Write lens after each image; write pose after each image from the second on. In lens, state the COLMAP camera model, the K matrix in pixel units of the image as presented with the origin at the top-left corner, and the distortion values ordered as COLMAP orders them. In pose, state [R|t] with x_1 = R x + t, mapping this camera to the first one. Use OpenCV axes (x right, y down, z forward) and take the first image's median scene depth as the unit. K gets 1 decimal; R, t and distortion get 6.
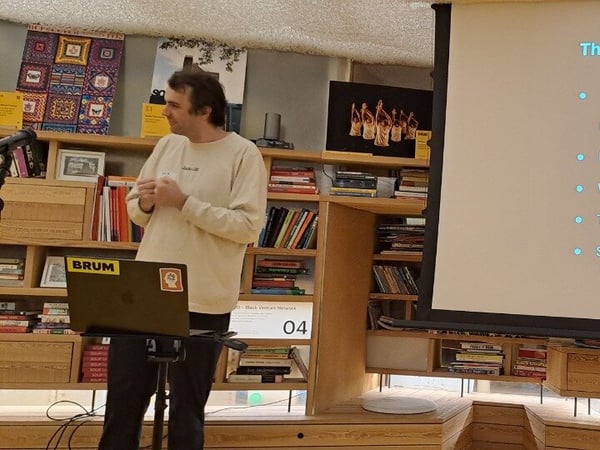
lens RADIAL K [[744.1, 0, 487.5], [0, 744.1, 211.1], [0, 0, 1]] dist [0.122327, -0.163759]
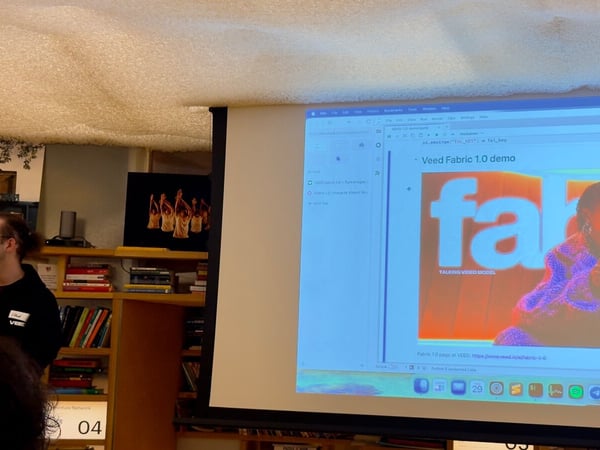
lens RADIAL K [[1149.9, 0, 333.5], [0, 1149.9, 230.9], [0, 0, 1]] dist [0.180451, 0.089409]
pose [[0.991064, -0.027963, -0.130424, 0.256761], [0.023683, 0.999133, -0.034252, -0.041847], [0.131268, 0.030857, 0.990867, -0.465124]]
